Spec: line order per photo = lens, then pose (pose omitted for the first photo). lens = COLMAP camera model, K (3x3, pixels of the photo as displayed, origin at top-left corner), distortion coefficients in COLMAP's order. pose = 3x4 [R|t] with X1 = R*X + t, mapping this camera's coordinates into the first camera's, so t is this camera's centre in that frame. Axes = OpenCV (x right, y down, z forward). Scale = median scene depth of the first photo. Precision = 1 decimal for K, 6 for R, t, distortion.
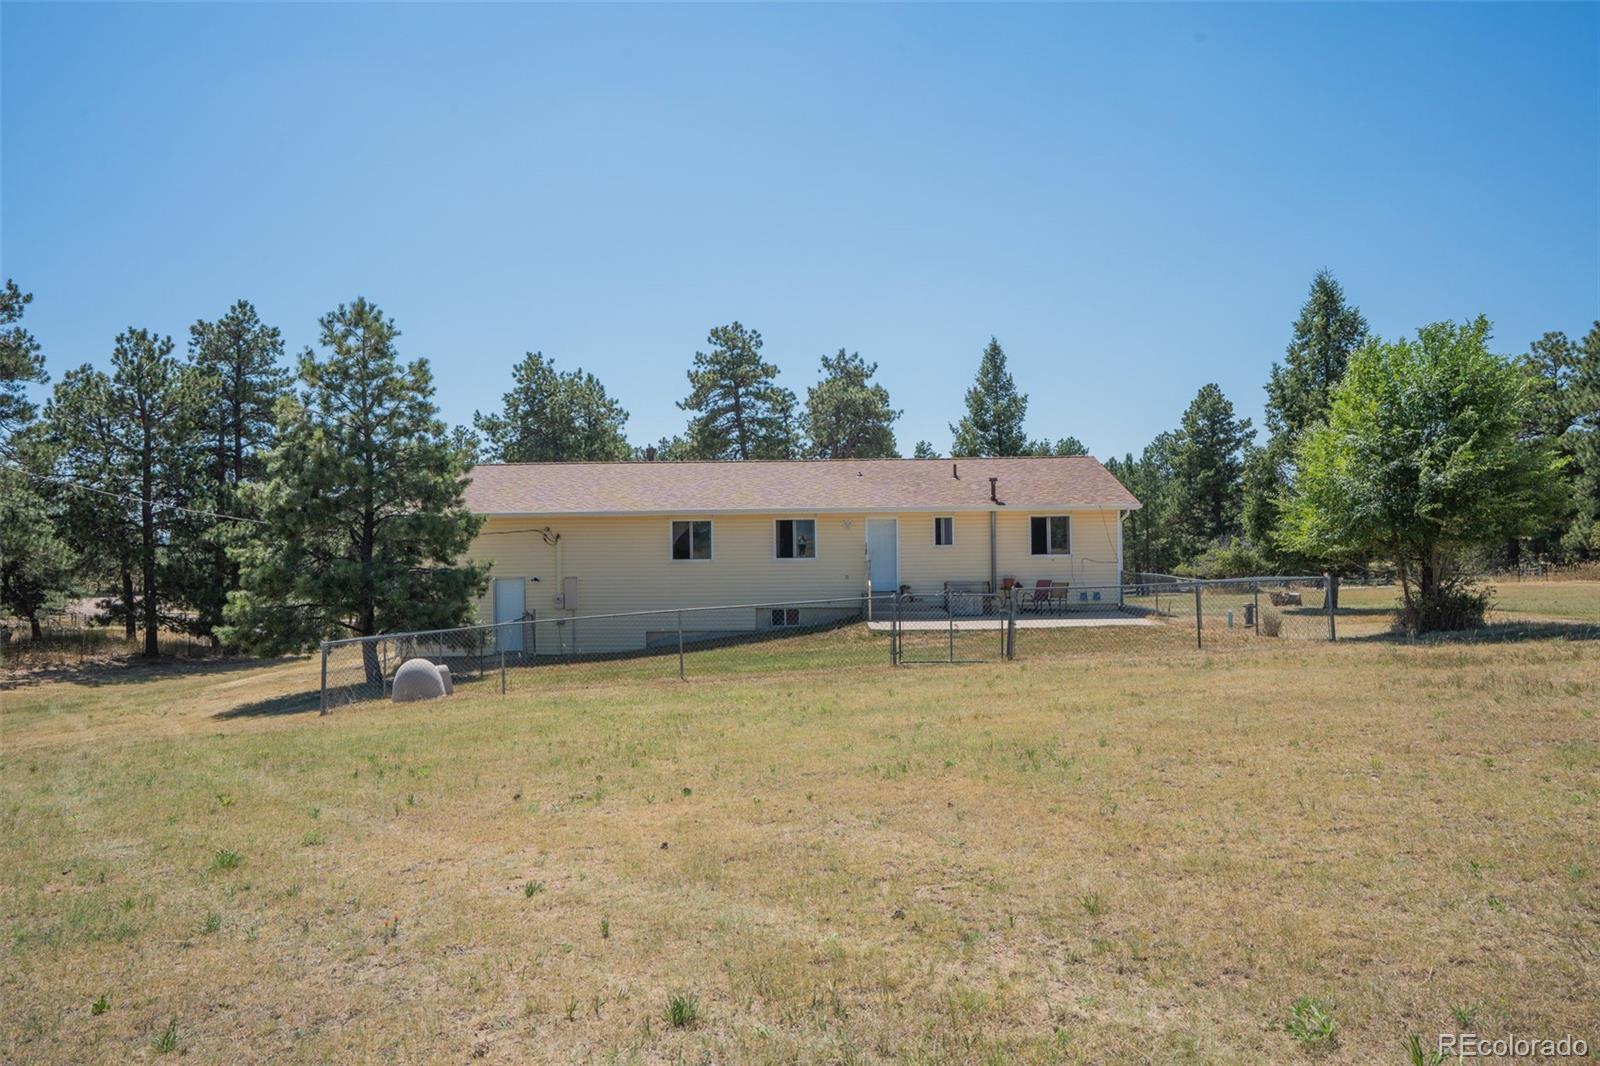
lens RADIAL K [[1151.8, 0, 800.0], [0, 1151.8, 533.0], [0, 0, 1]] dist [0.032880, 0.010442]
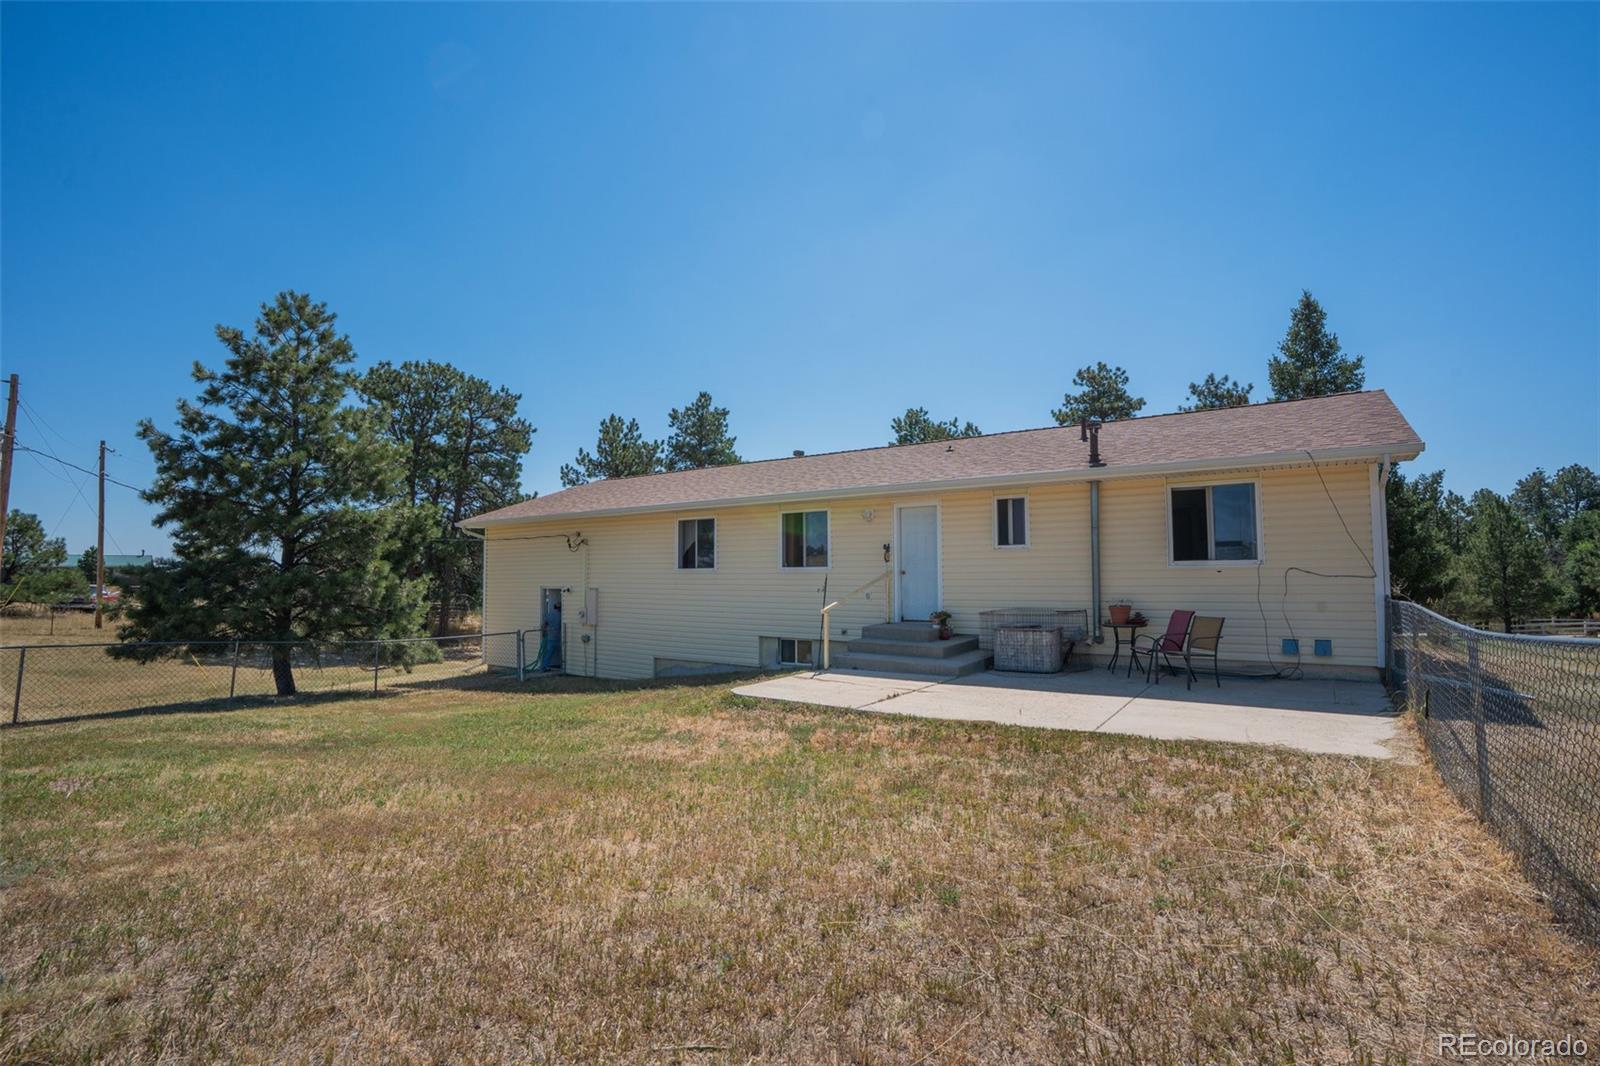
lens RADIAL K [[756.8, 0, 803.8], [0, 756.8, 530.6], [0, 0, 1]] dist [-0.039014, 0.000180]
pose [[0.819636, -0.024439, -0.572363, 0.327025], [-0.005416, 0.998714, -0.050400, 0.028934], [0.572859, 0.044409, 0.818450, 0.790124]]
